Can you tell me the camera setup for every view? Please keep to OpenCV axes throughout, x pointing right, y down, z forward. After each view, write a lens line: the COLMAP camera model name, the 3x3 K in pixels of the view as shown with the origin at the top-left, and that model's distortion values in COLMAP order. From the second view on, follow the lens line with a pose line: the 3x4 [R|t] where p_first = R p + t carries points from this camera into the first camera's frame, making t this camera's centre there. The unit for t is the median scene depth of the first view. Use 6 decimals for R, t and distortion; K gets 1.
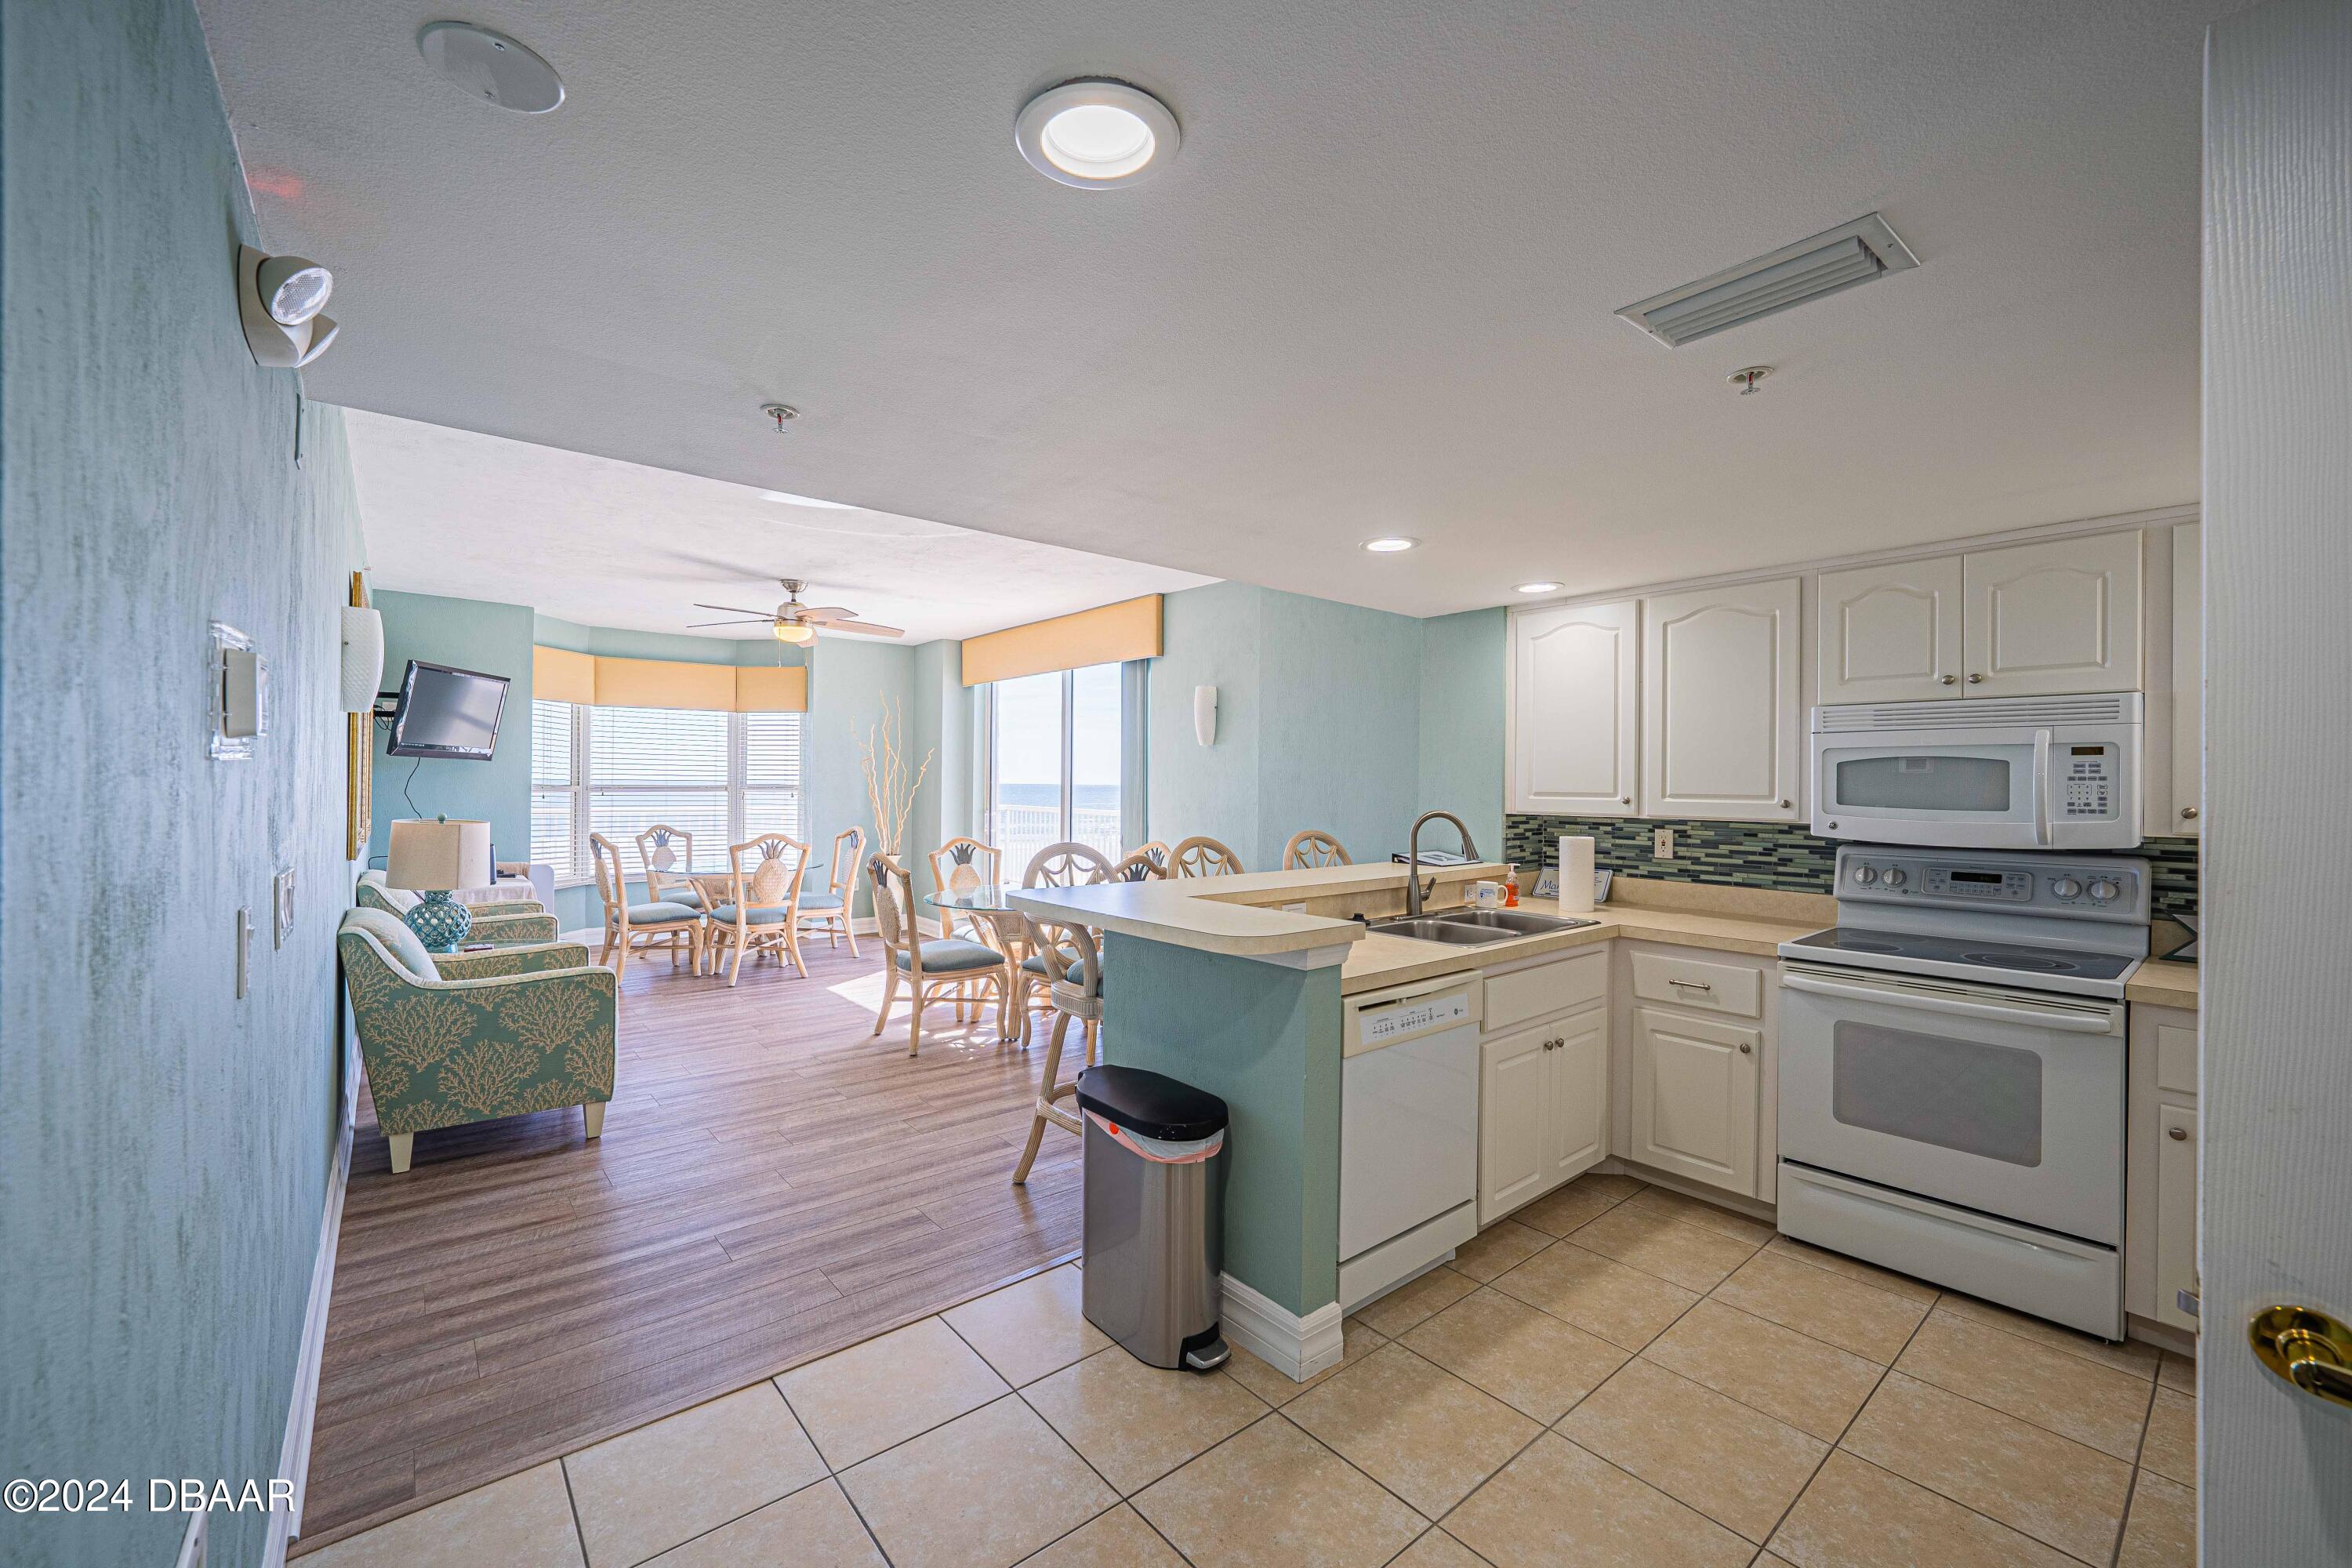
lens RADIAL K [[930.8, 0, 1167.4], [0, 930.8, 783.6], [0, 0, 1]] dist [-0.001537, -0.000160]
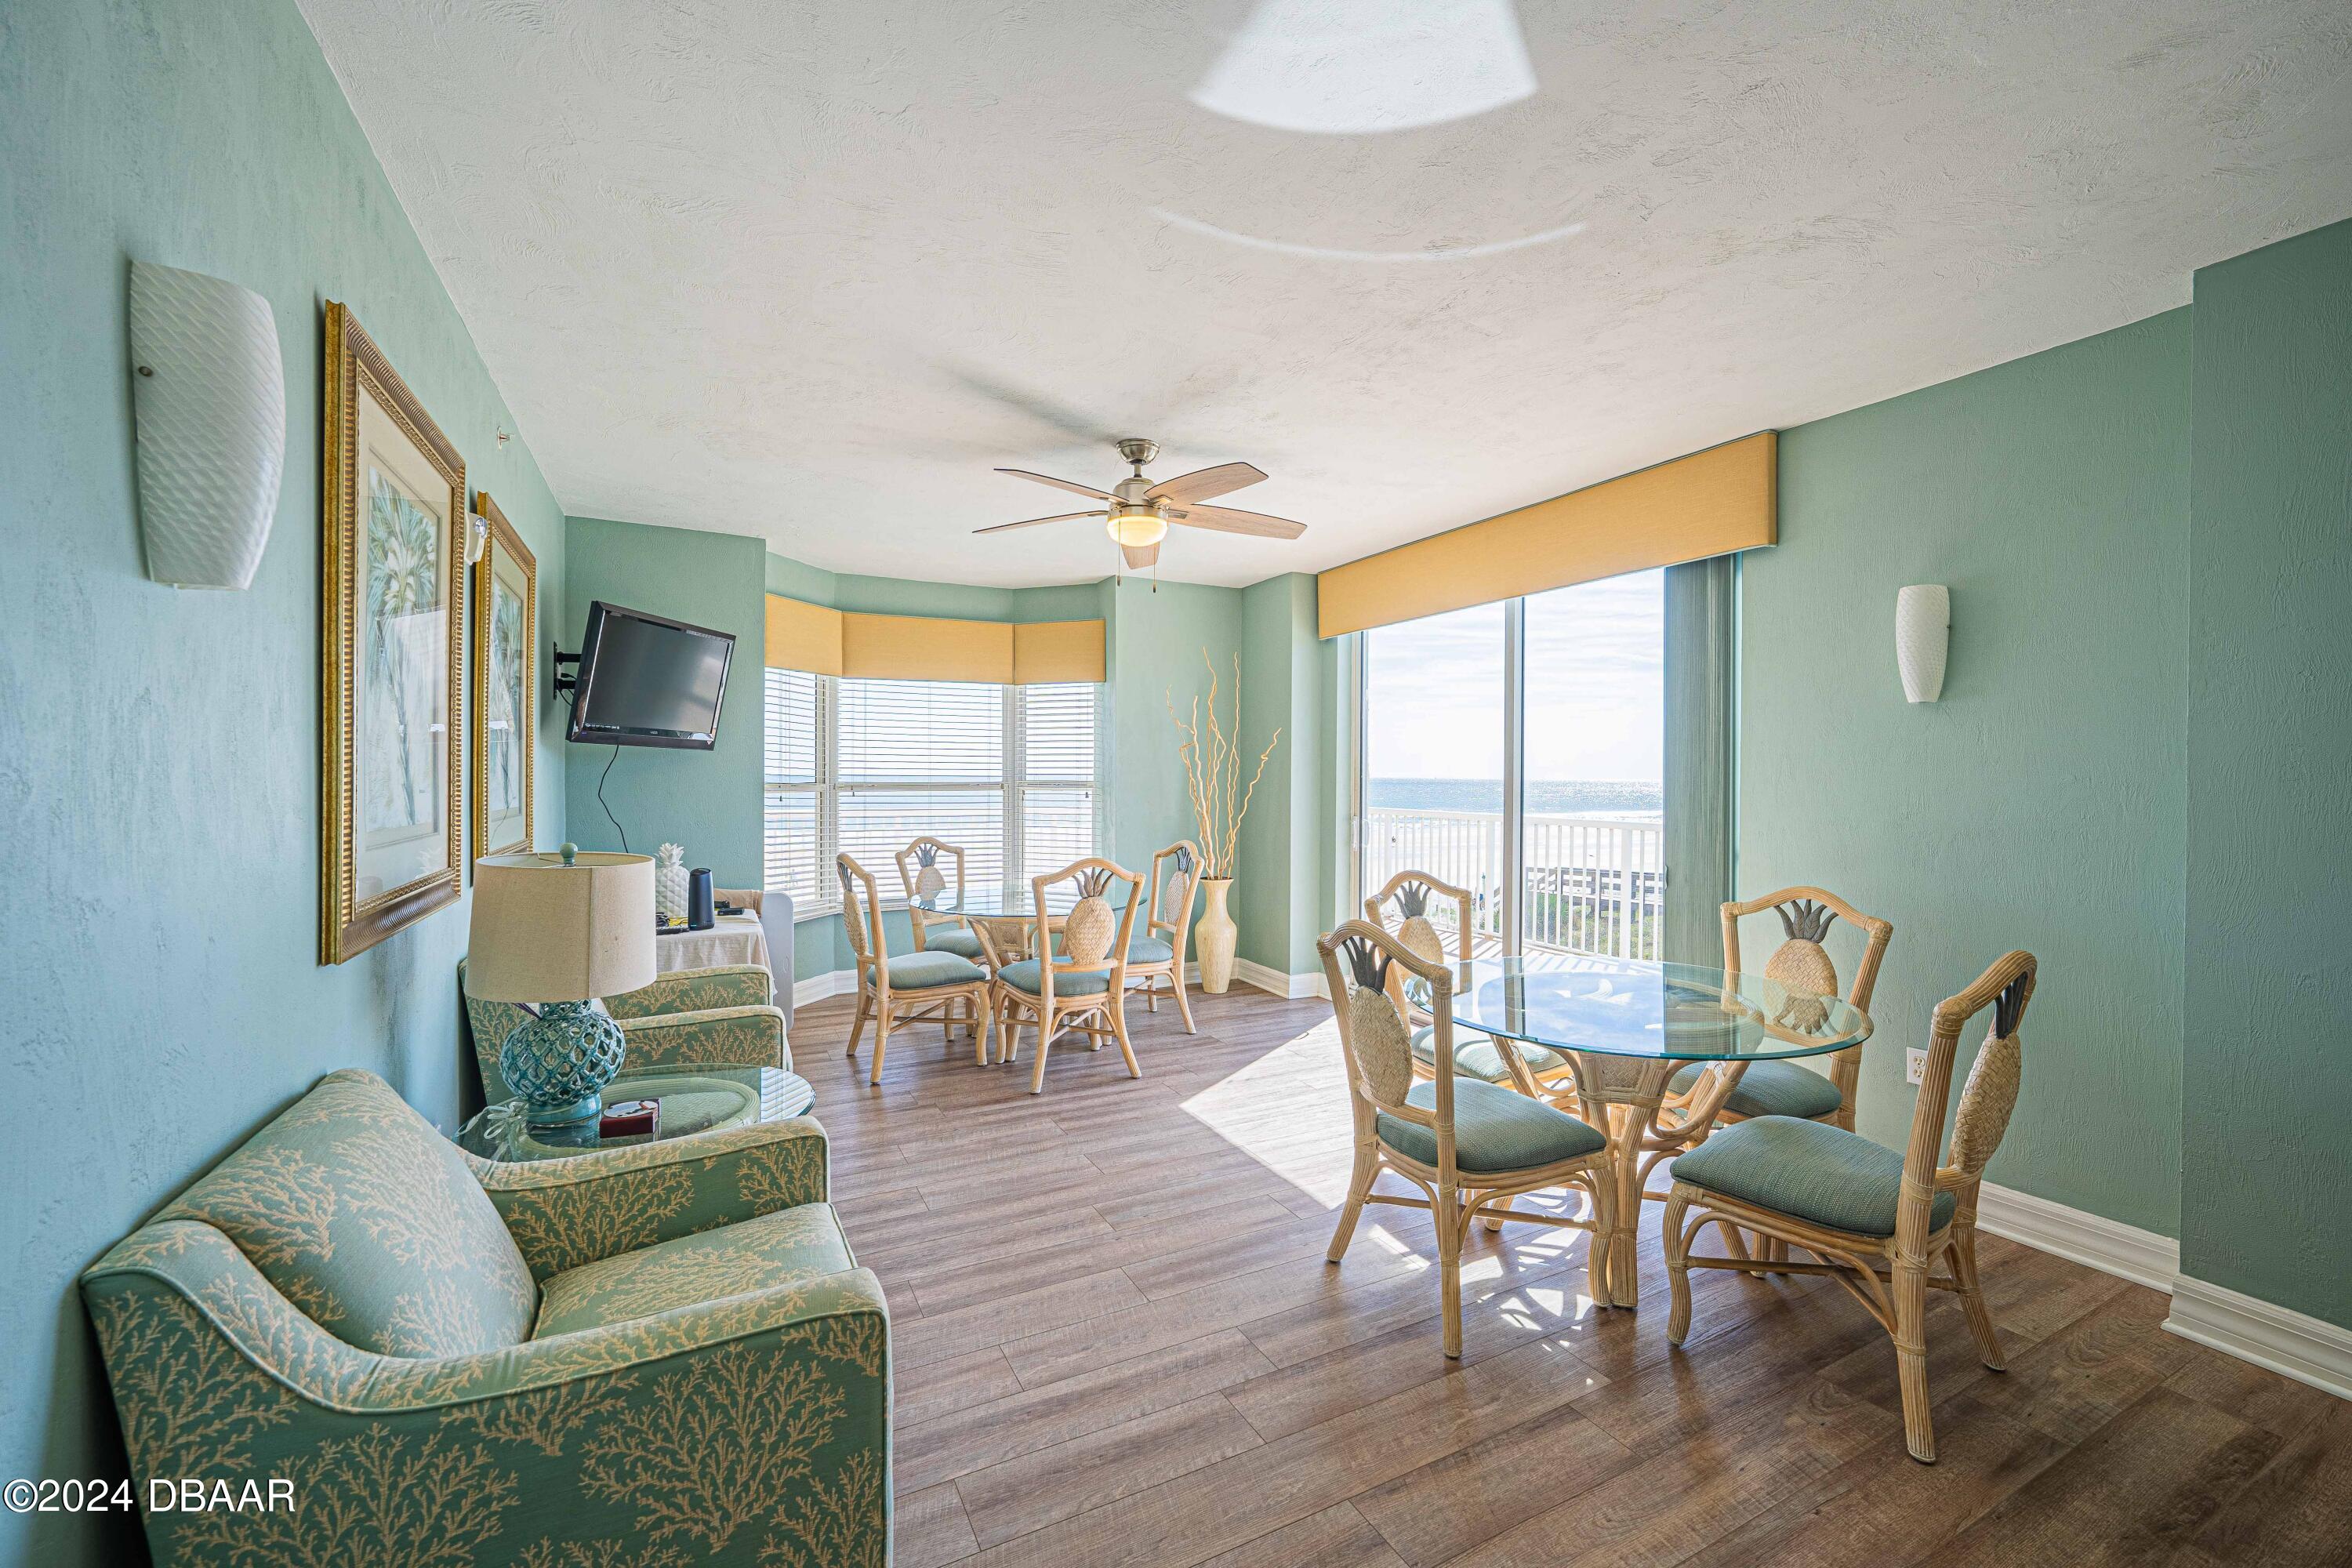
lens RADIAL K [[930.8, 0, 1180.3], [0, 930.8, 781.6], [0, 0, 1]] dist [-0.001537, -0.000160]
pose [[0.978377, -0.004397, -0.206782, -0.219742], [0.005439, 0.999975, 0.004474, -0.001612], [0.206758, -0.005502, 0.978377, 0.363288]]
